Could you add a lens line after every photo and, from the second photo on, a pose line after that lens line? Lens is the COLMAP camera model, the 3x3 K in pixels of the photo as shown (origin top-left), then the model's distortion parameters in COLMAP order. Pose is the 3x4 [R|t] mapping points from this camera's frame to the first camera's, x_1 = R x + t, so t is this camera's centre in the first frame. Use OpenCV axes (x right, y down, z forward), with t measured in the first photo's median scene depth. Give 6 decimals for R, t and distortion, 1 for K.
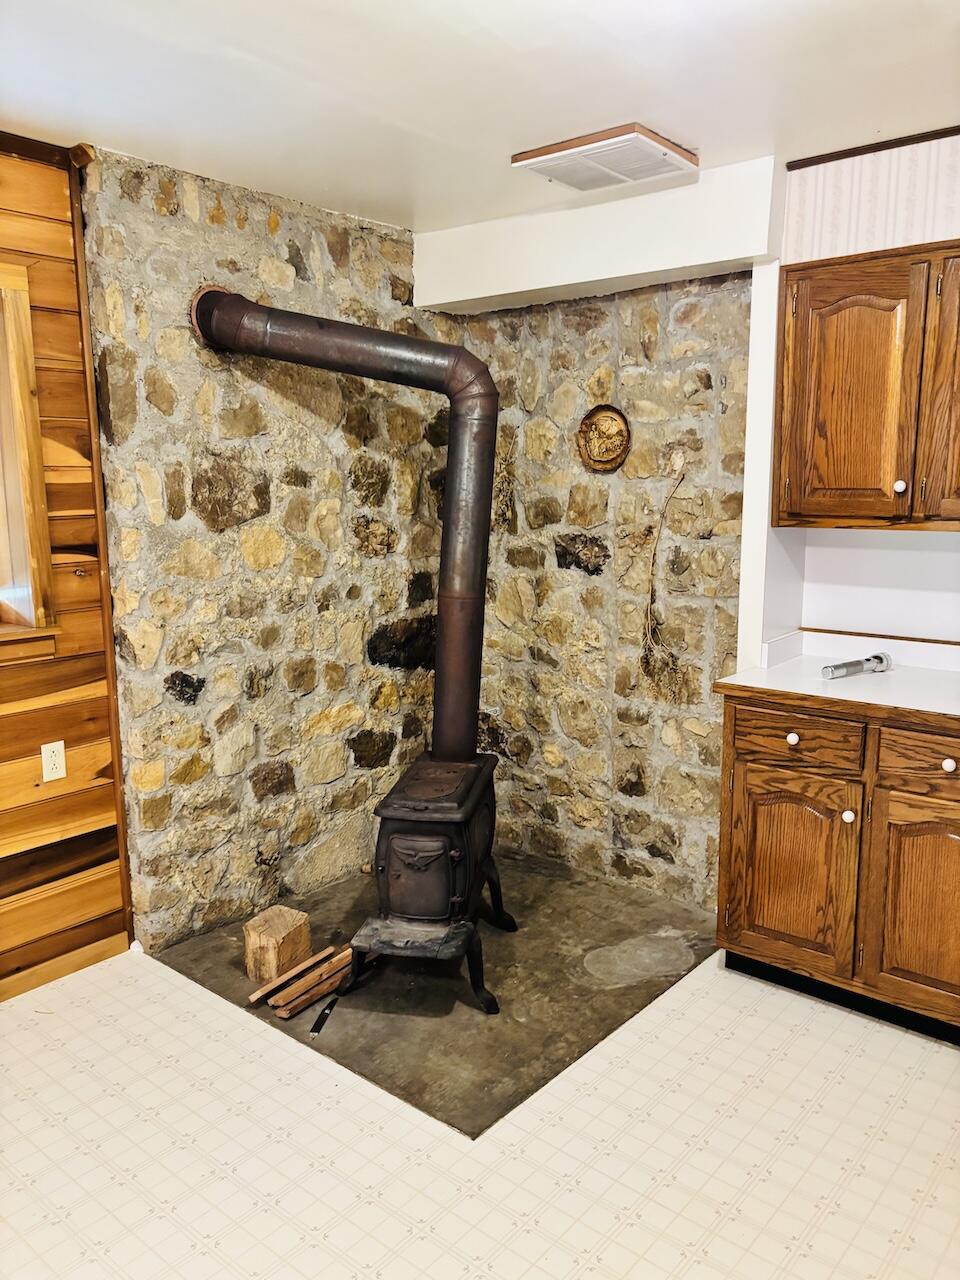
lens RADIAL K [[962.1, 0, 479.4], [0, 962.1, 643.7], [0, 0, 1]] dist [0.020155, -0.029822]
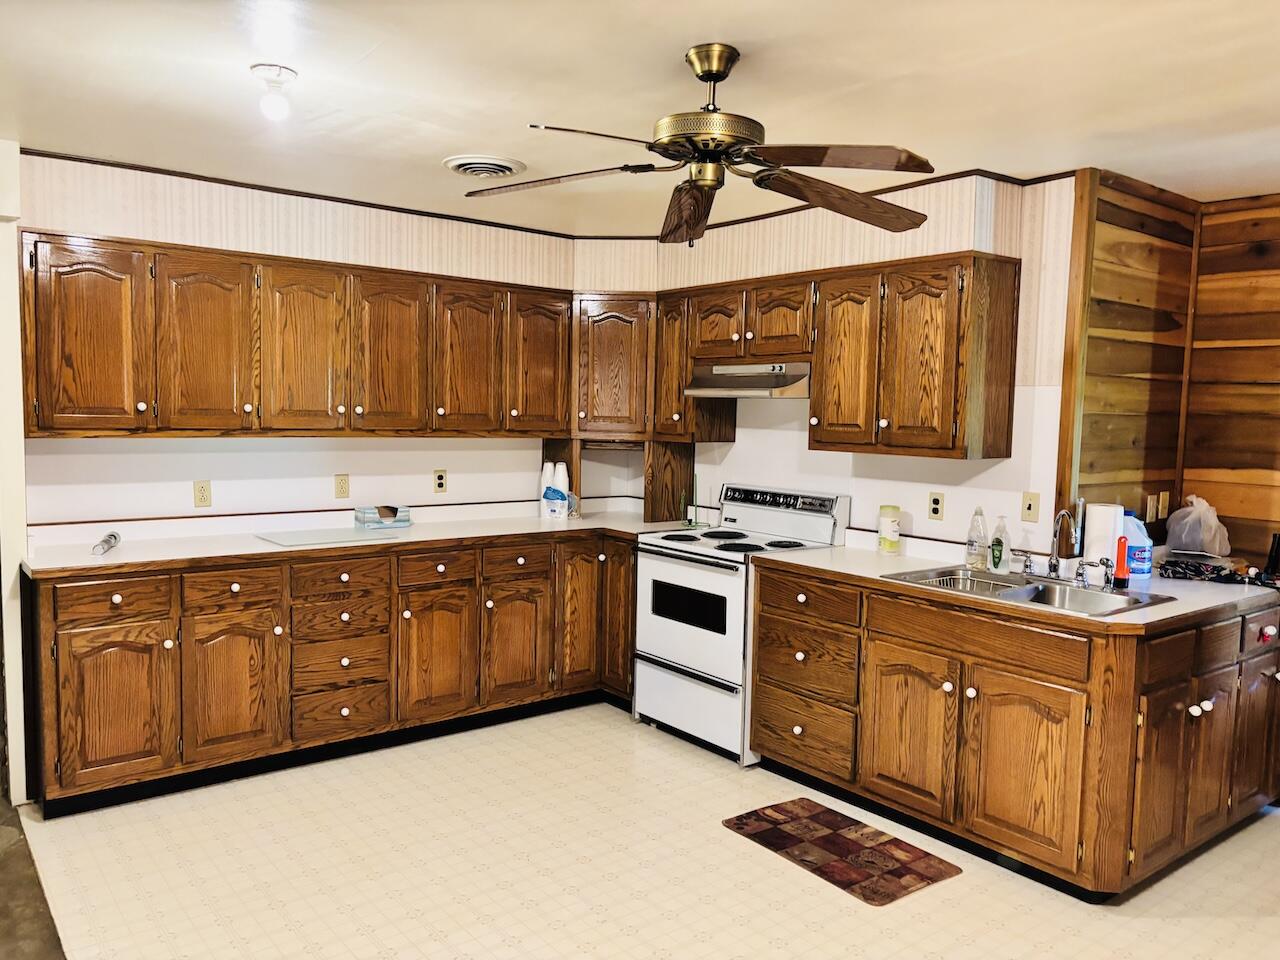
lens RADIAL K [[962.1, 0, 640.1], [0, 962.1, 480.4], [0, 0, 1]] dist [0.020155, -0.029822]
pose [[0.207357, -0.062321, 0.976278, -0.761042], [0.139453, 0.989660, 0.033556, -0.004185], [-0.968275, 0.129187, 0.213903, 0.020606]]
